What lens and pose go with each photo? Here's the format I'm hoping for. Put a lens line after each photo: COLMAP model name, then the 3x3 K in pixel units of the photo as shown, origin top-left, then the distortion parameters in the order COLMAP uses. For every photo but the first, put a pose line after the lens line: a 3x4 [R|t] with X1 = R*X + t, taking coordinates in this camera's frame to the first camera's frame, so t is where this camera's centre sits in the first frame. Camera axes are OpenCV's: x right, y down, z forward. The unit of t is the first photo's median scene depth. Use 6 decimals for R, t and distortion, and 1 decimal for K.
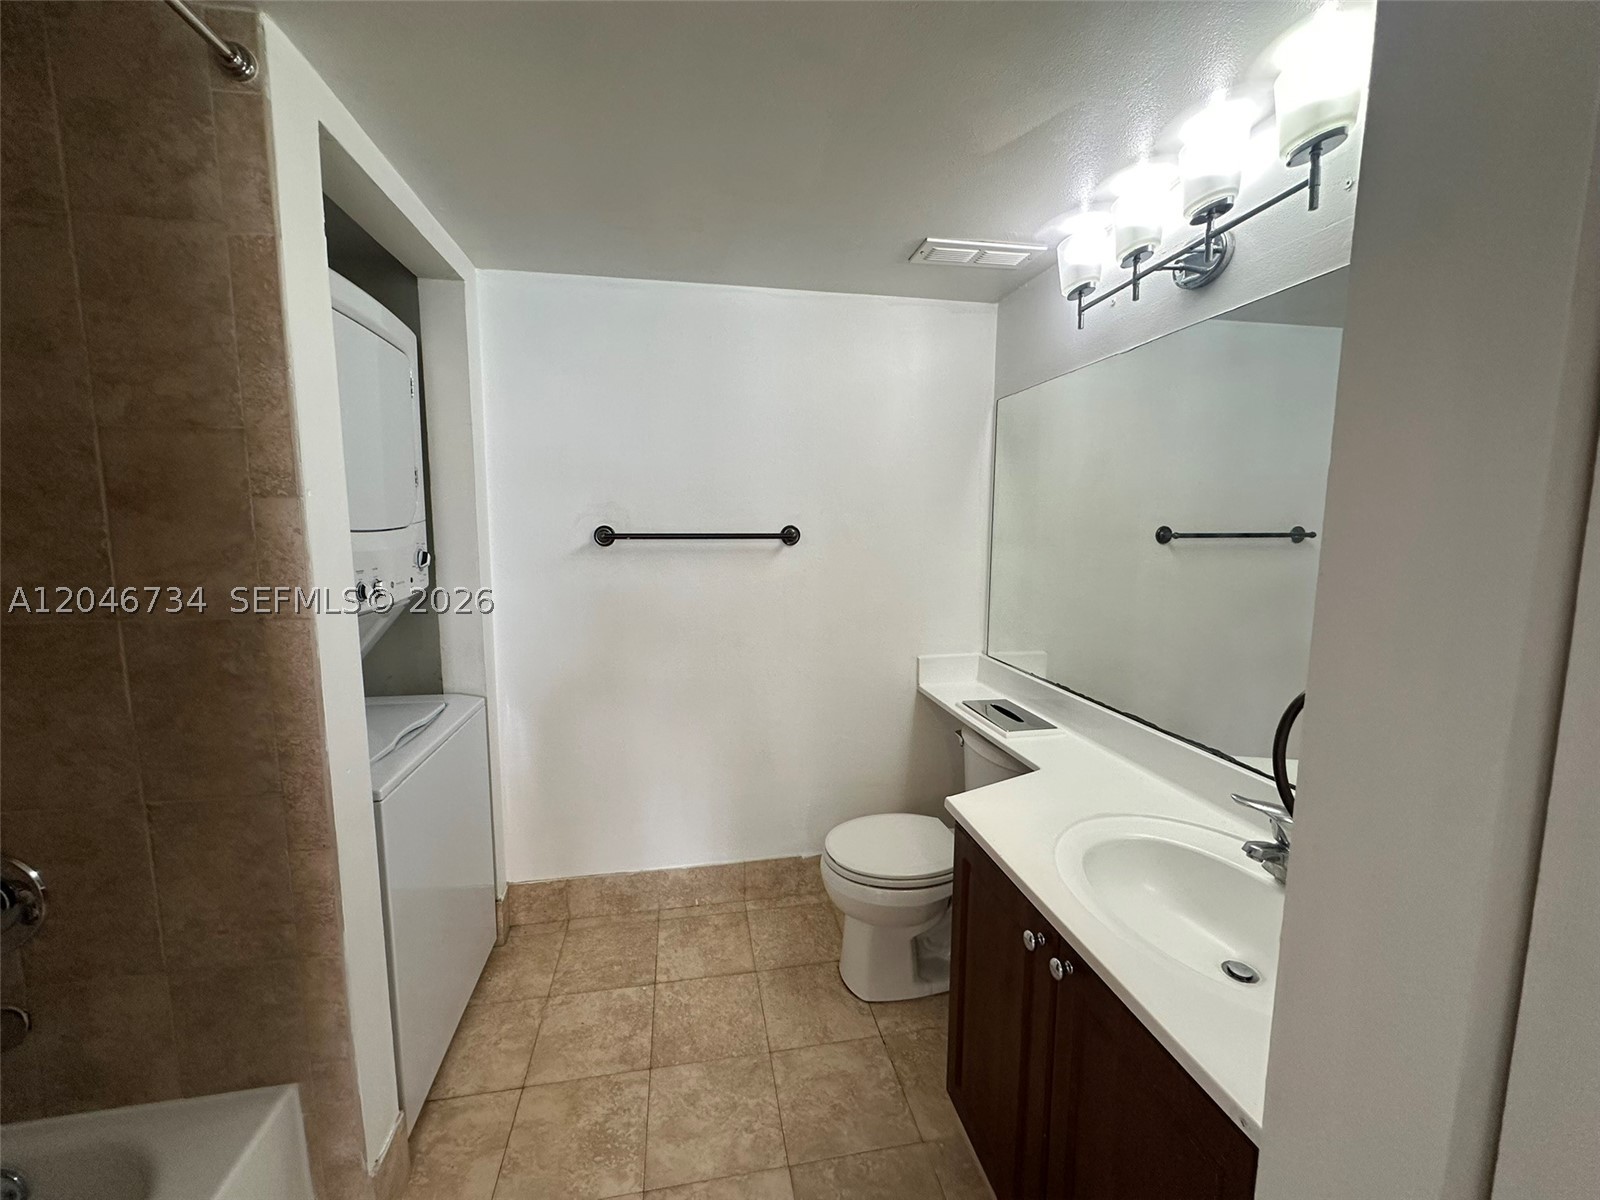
lens RADIAL K [[638.2, 0, 799.0], [0, 638.2, 597.6], [0, 0, 1]] dist [-0.003762, 0.000358]
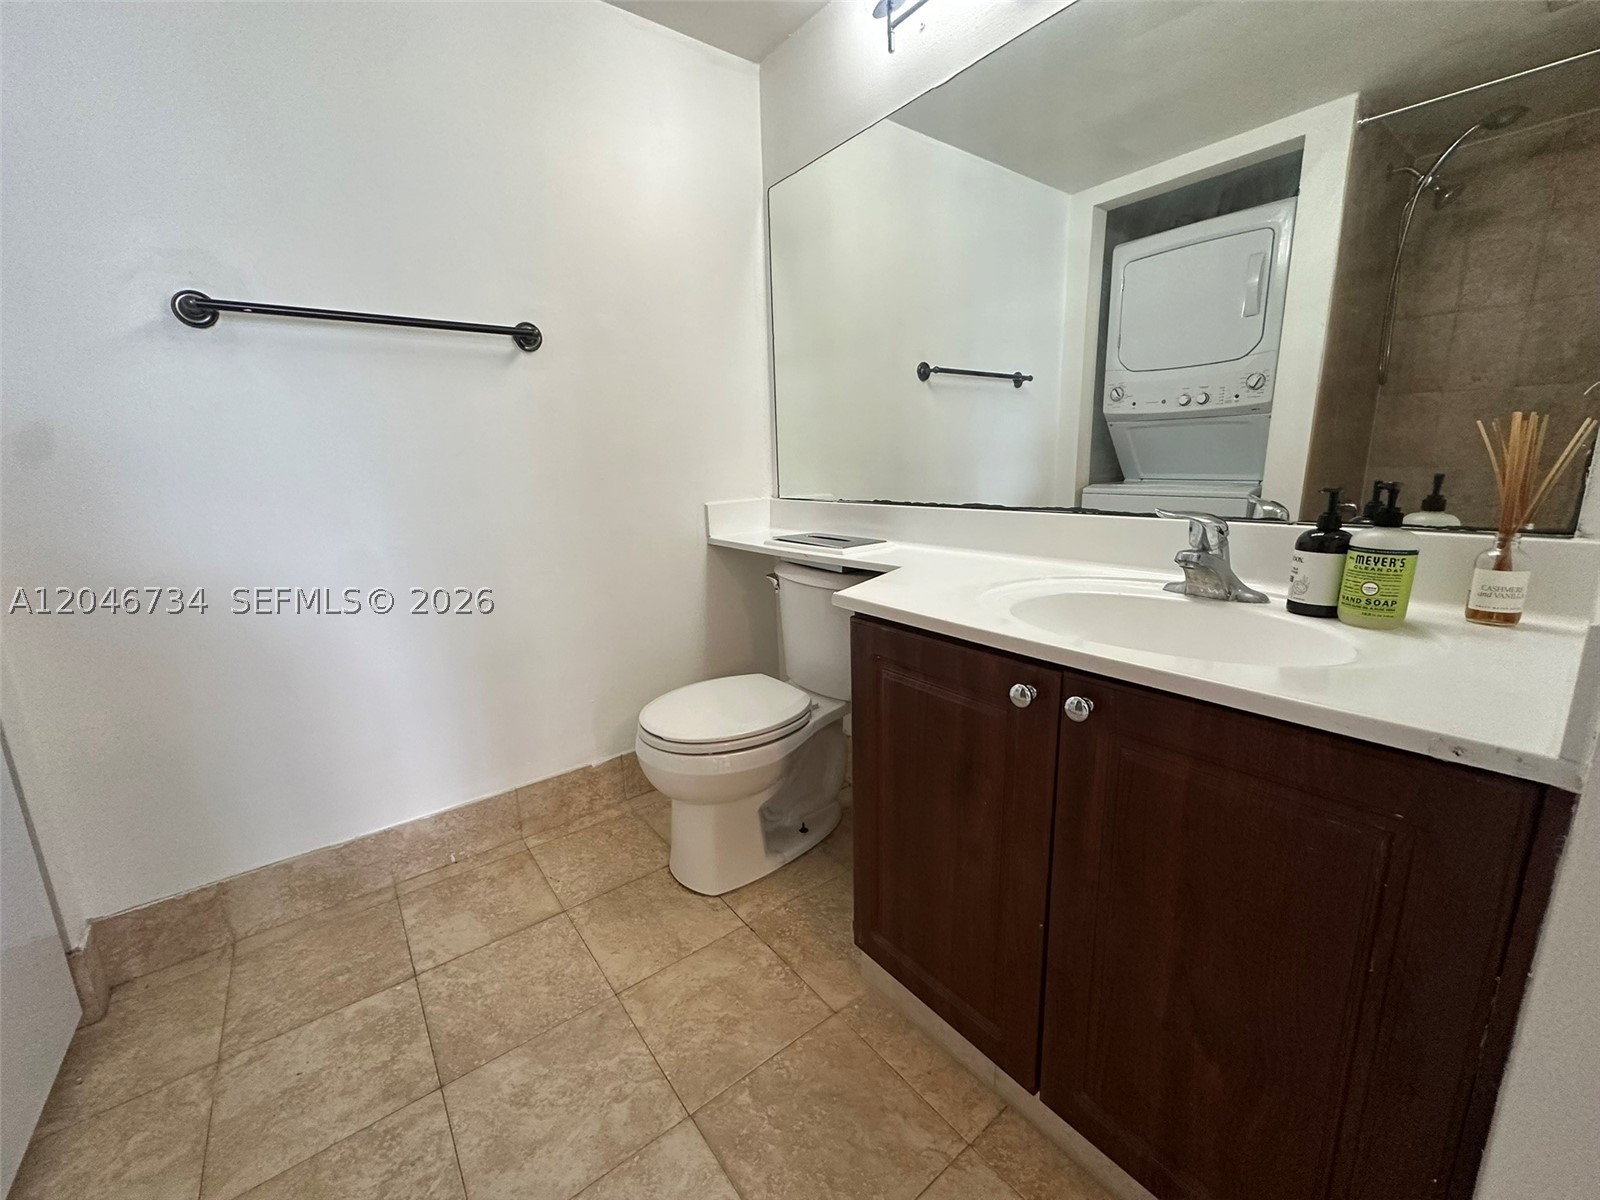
lens RADIAL K [[638.2, 0, 799.0], [0, 638.2, 597.6], [0, 0, 1]] dist [-0.003762, 0.000358]
pose [[0.888897, -0.125276, 0.440645, -0.121473], [0.085597, 0.990362, 0.108889, 0.181690], [-0.450039, -0.059073, 0.891053, 0.254336]]
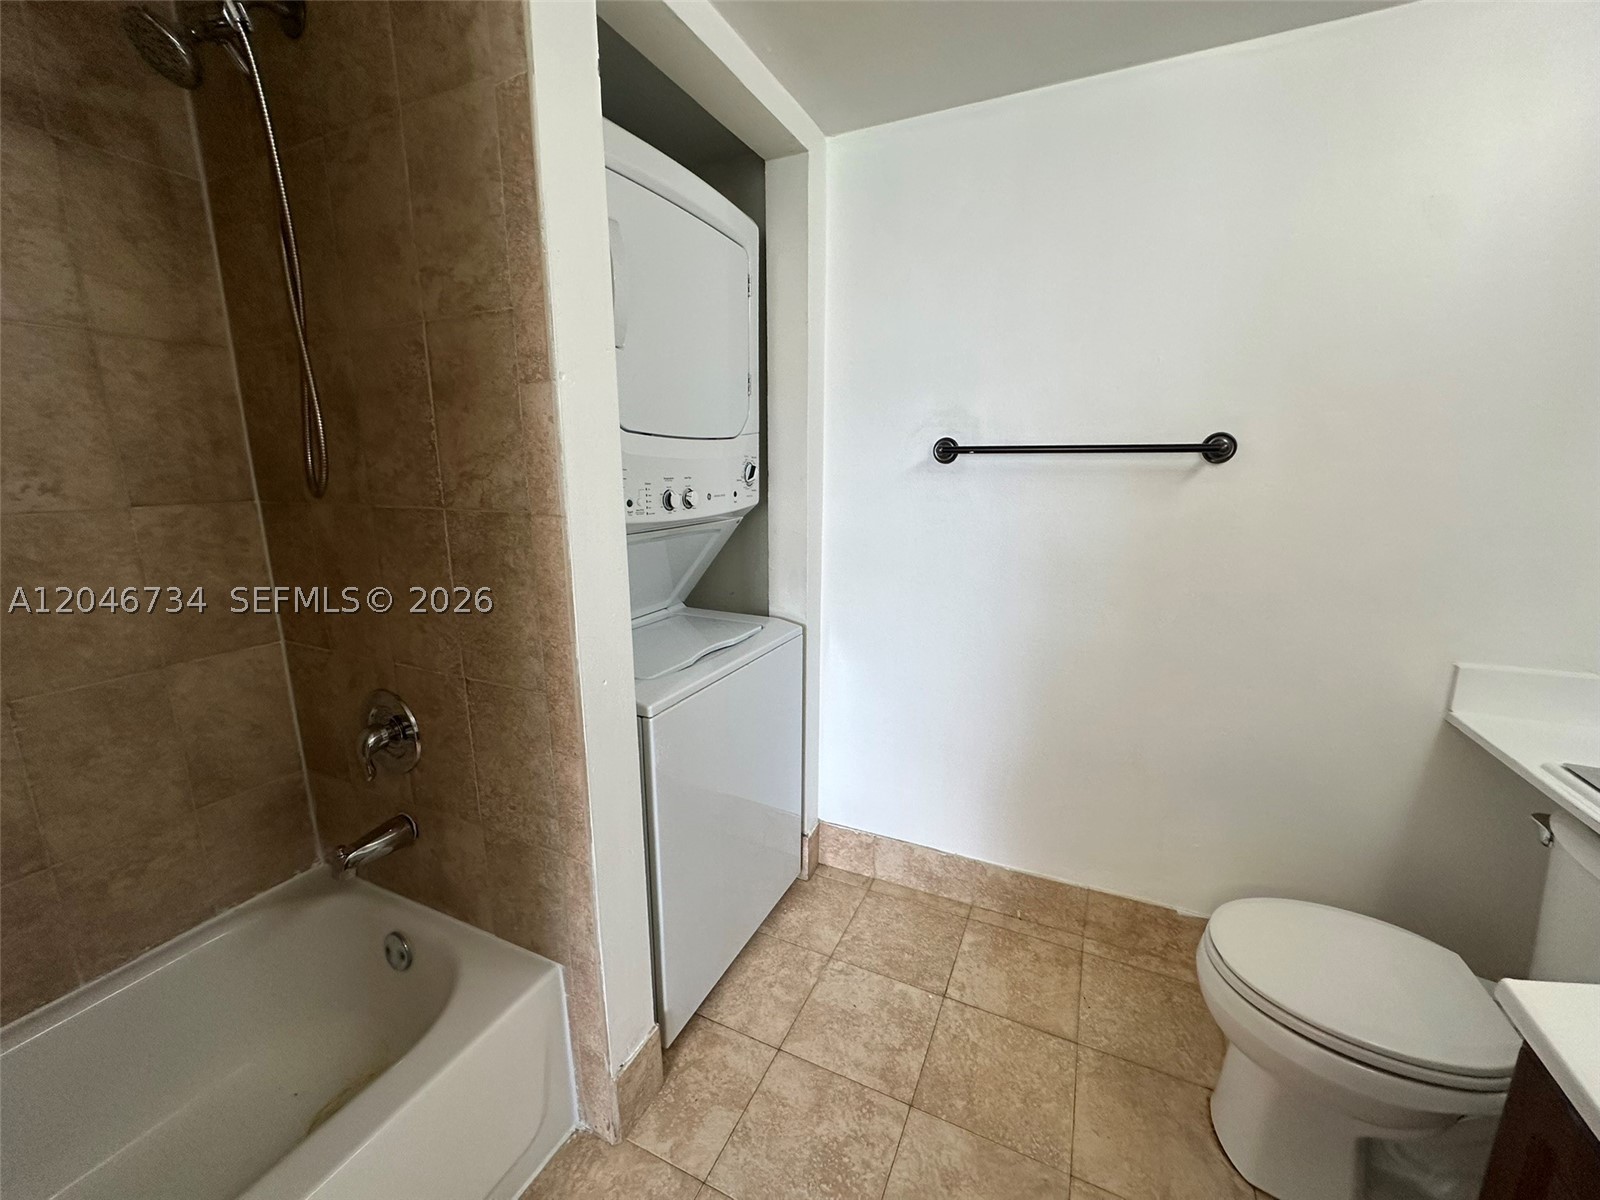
lens RADIAL K [[638.2, 0, 799.0], [0, 638.2, 597.6], [0, 0, 1]] dist [-0.003762, 0.000358]
pose [[0.811348, 0.117421, -0.572649, 0.037352], [-0.067129, 0.991853, 0.108267, 0.016697], [0.580697, -0.049401, 0.812620, 0.269089]]
